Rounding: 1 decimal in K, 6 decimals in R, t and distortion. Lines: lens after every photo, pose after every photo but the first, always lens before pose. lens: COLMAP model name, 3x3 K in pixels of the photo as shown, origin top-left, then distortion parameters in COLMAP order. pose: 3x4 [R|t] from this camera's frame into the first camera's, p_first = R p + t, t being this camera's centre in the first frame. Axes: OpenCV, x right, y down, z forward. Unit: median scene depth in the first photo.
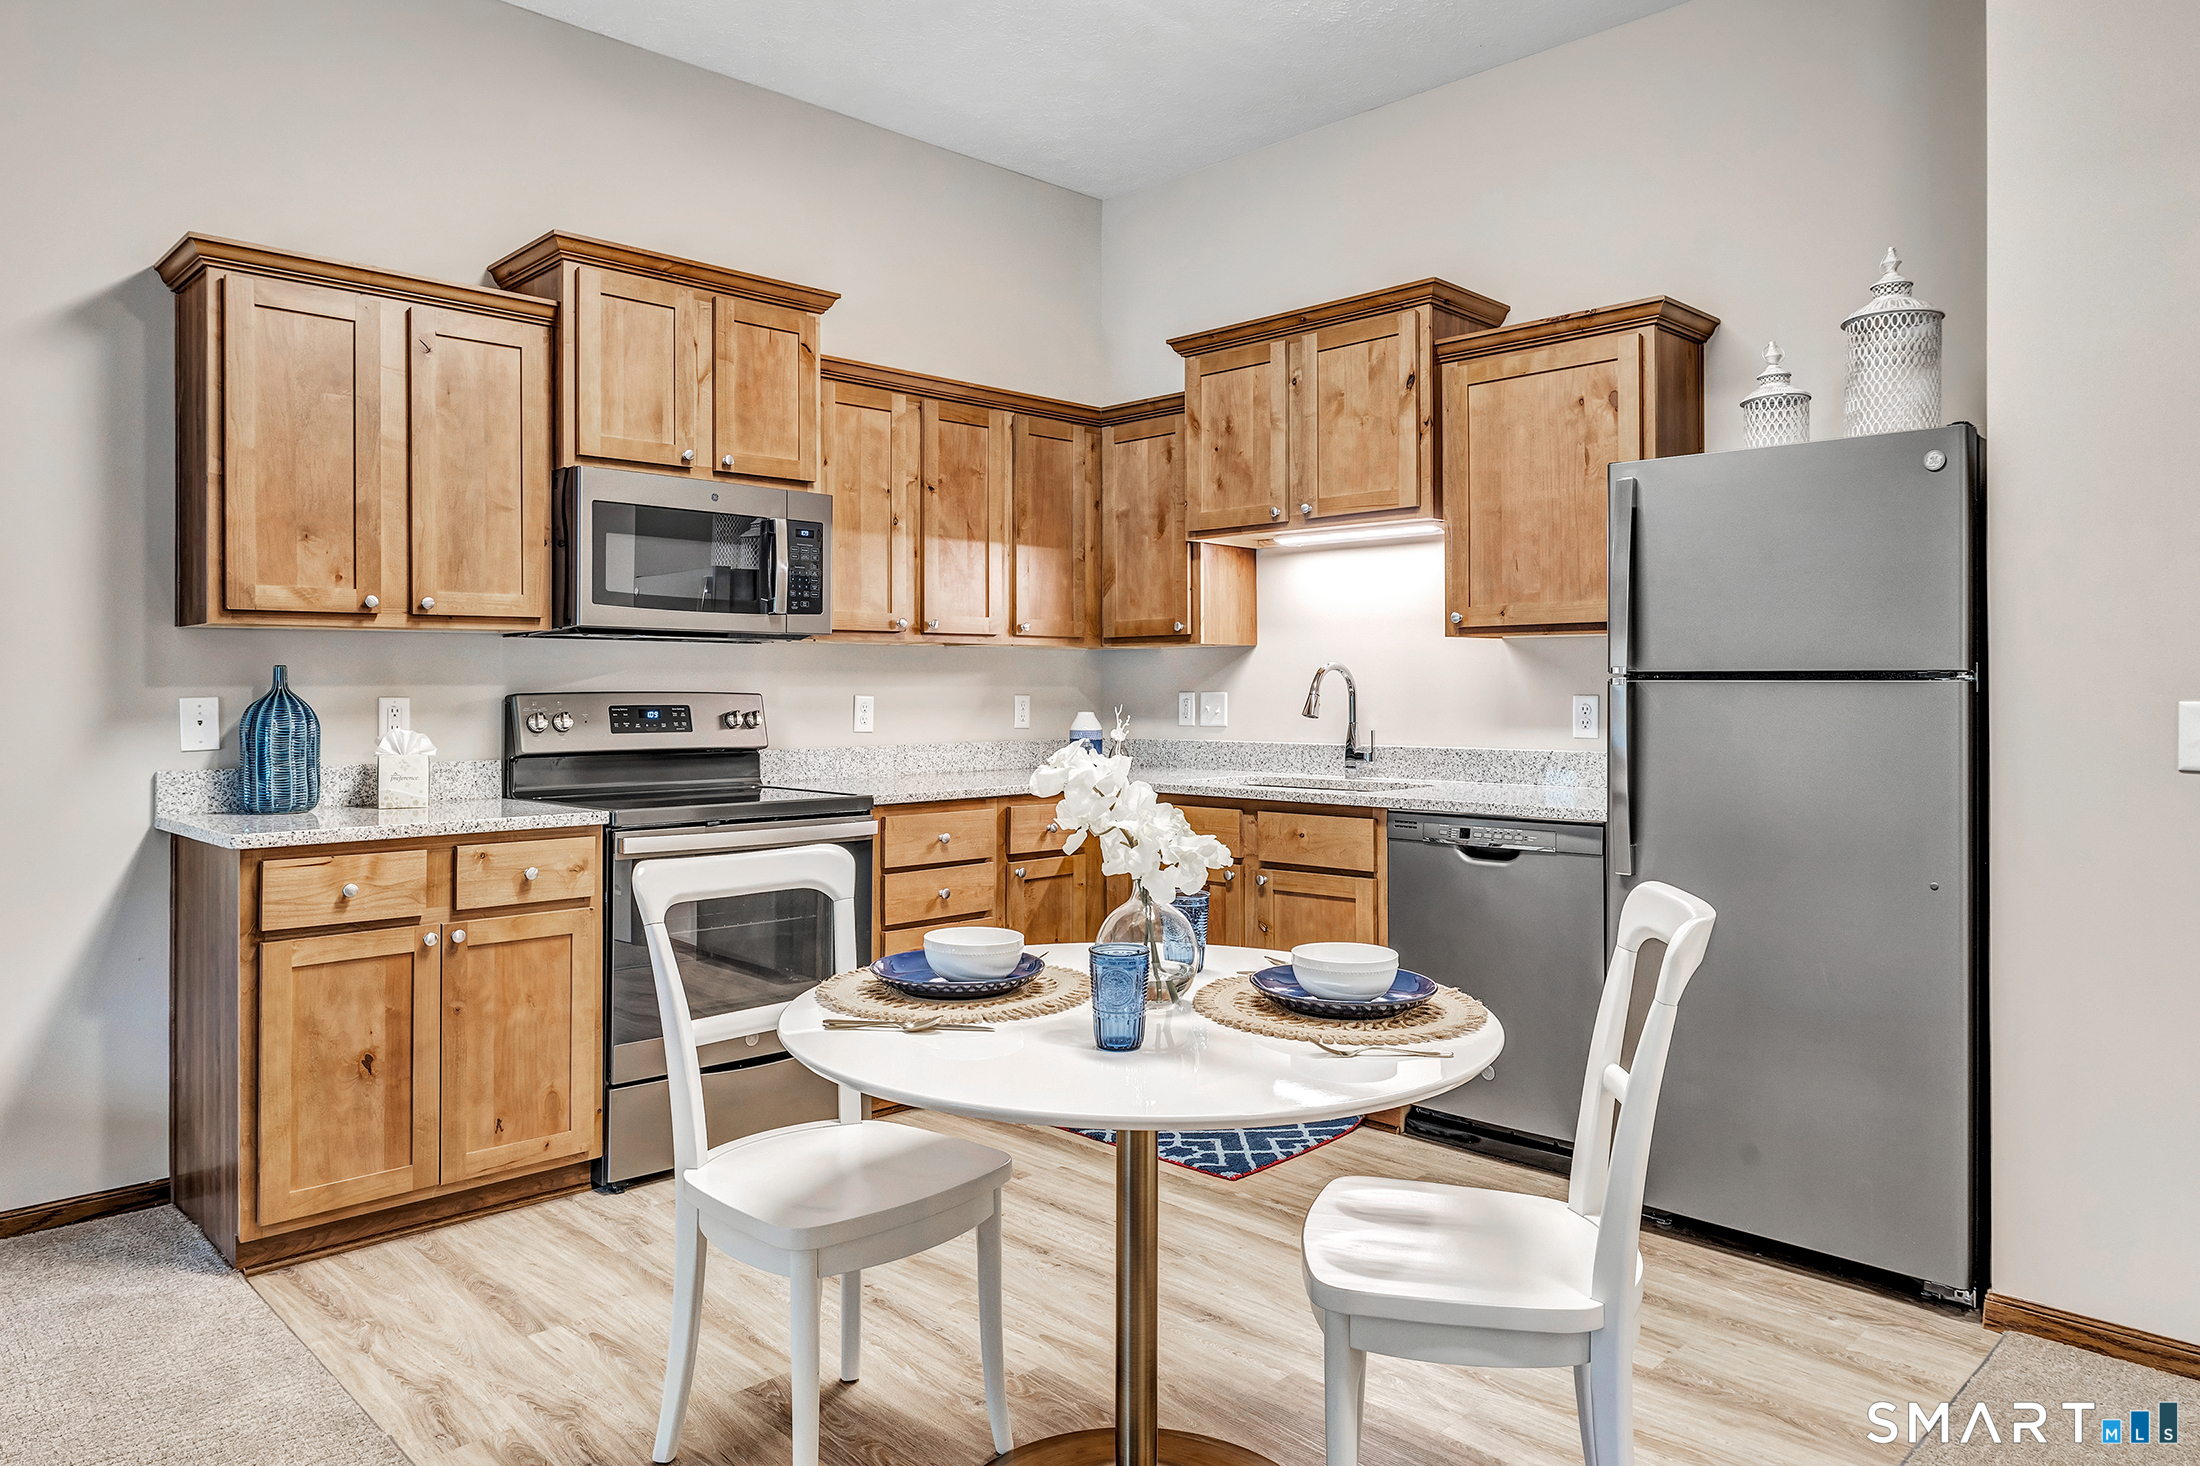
lens RADIAL K [[1446.1, 0, 1110.4], [0, 1446.1, 709.9], [0, 0, 1]] dist [0.022183, -0.000466]
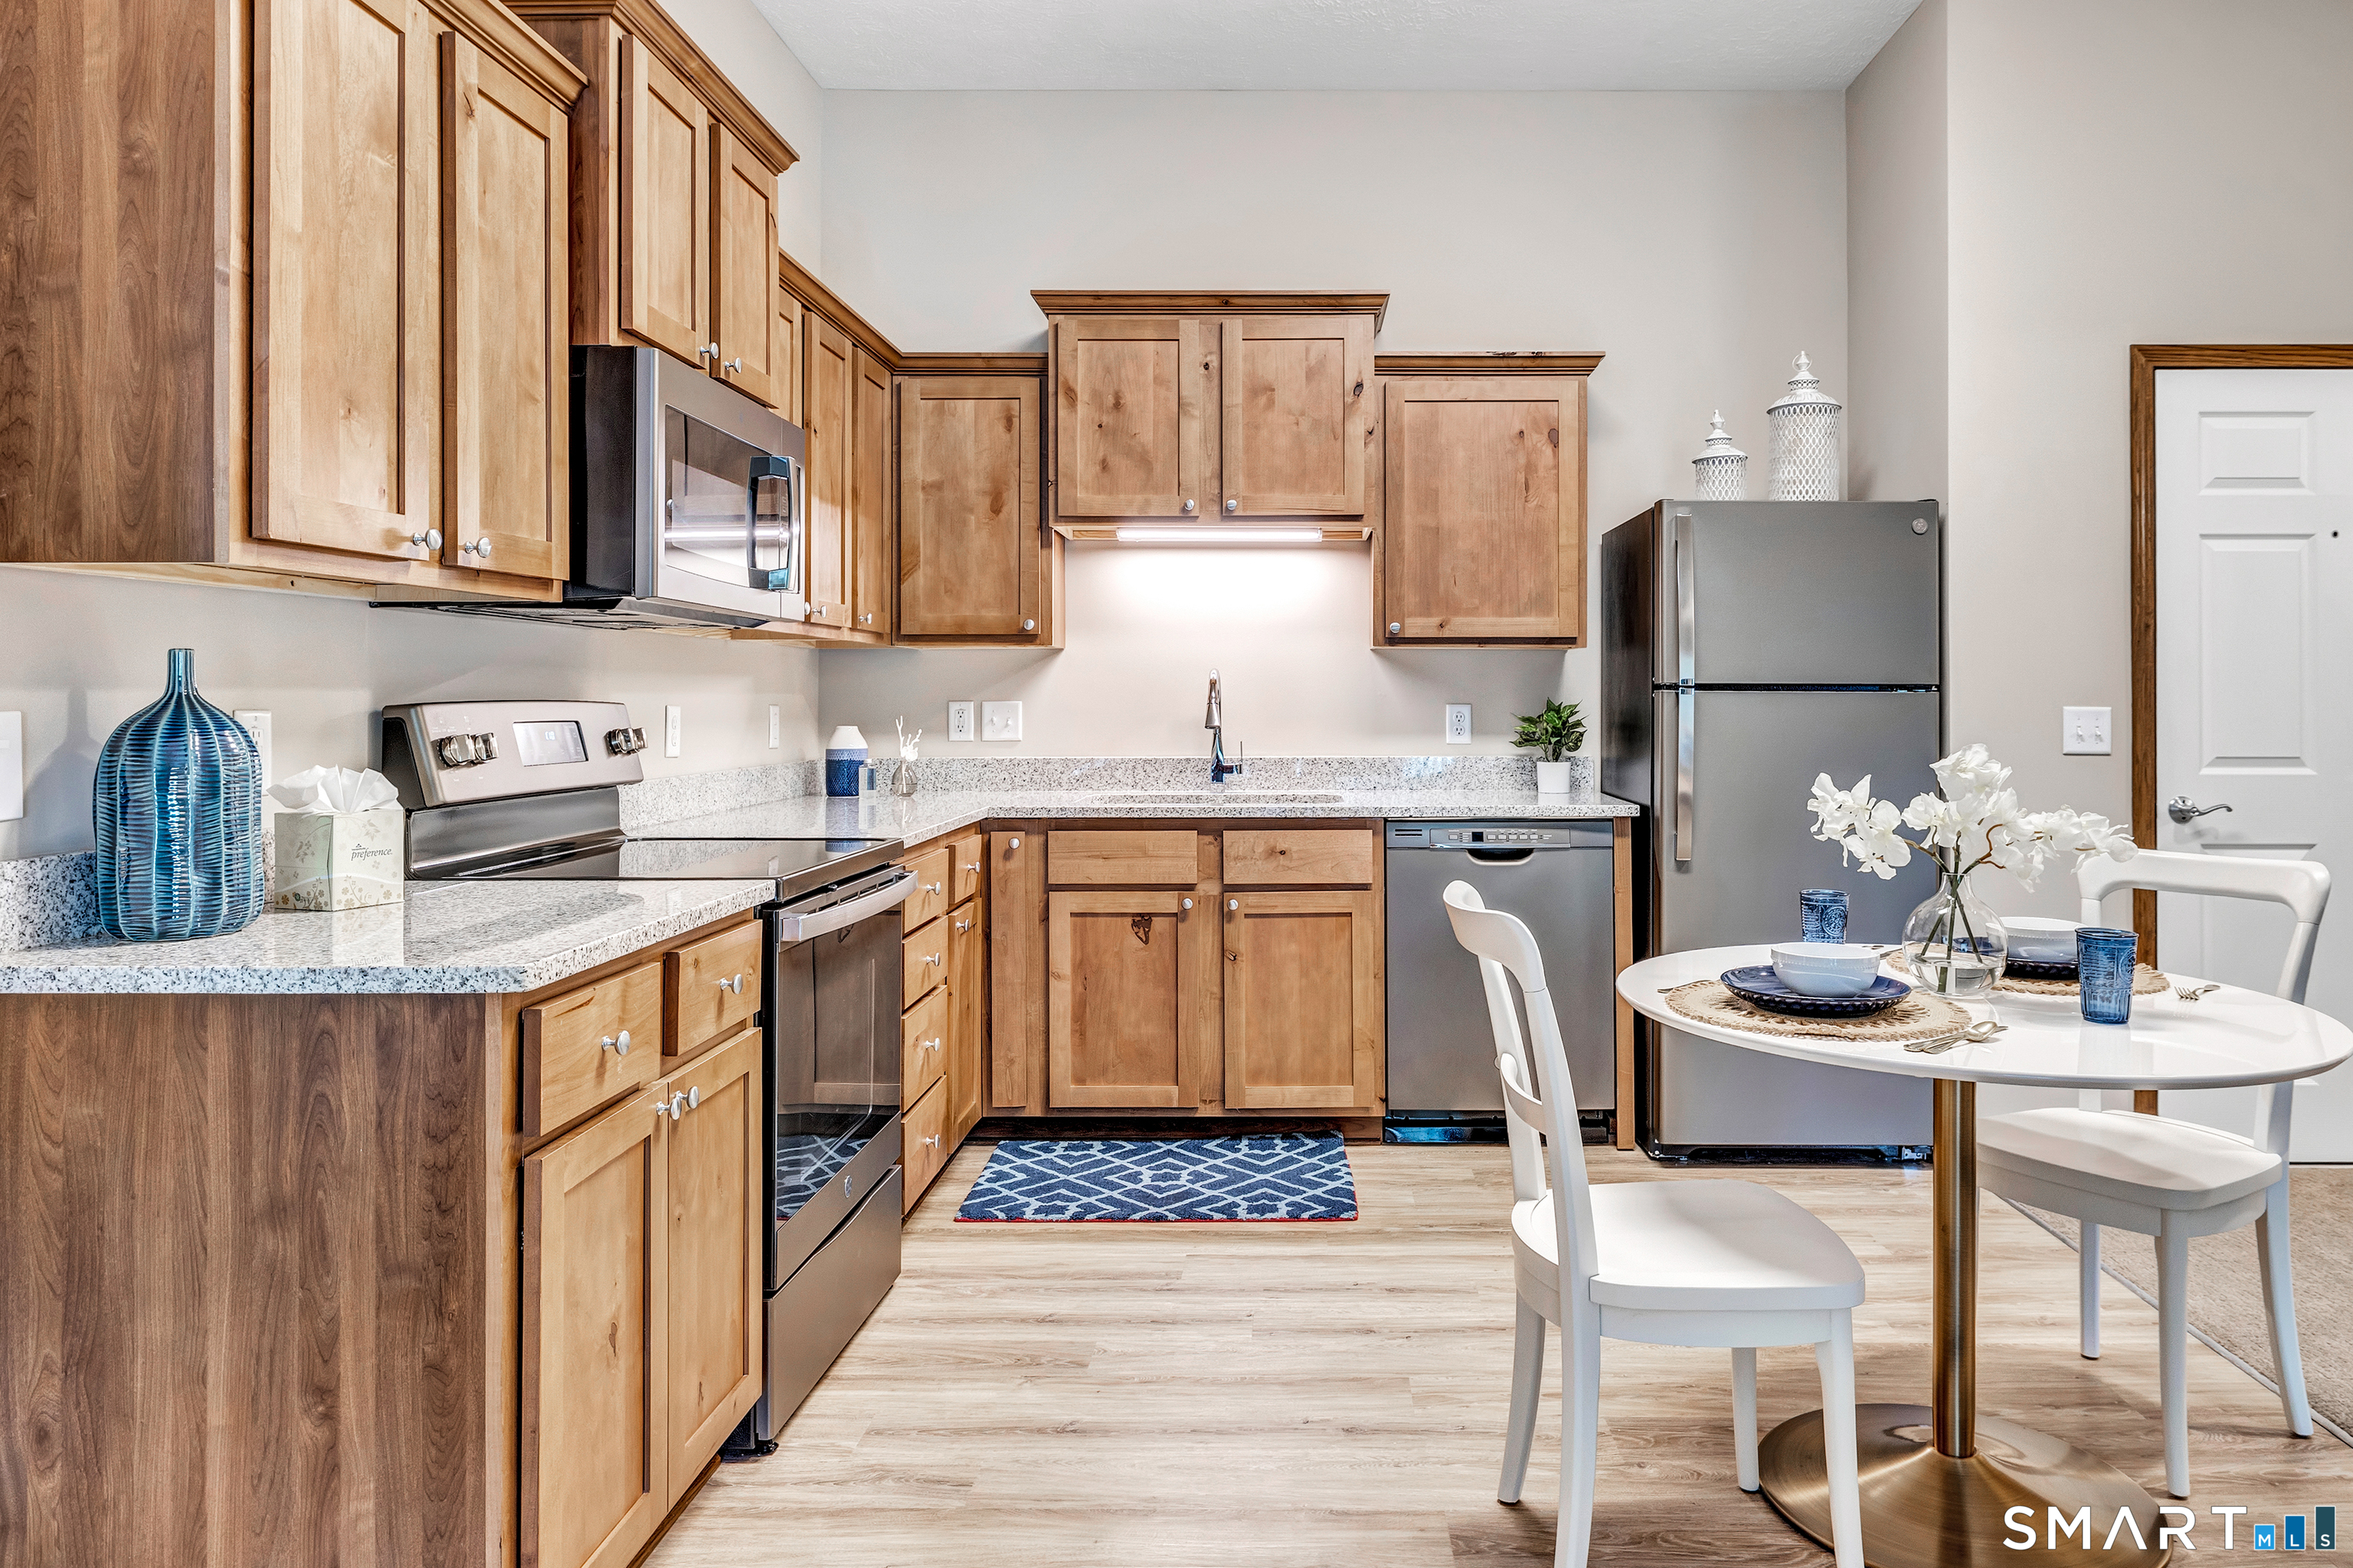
lens RADIAL K [[1546.7, 0, 1286.9], [0, 1546.7, 718.6], [0, 0, 1]] dist [0.022183, -0.000466]
pose [[0.710171, -0.007645, 0.703987, -0.568482], [0.008274, 0.999963, 0.002512, -0.003253], [-0.703980, 0.004040, 0.710208, 0.275153]]
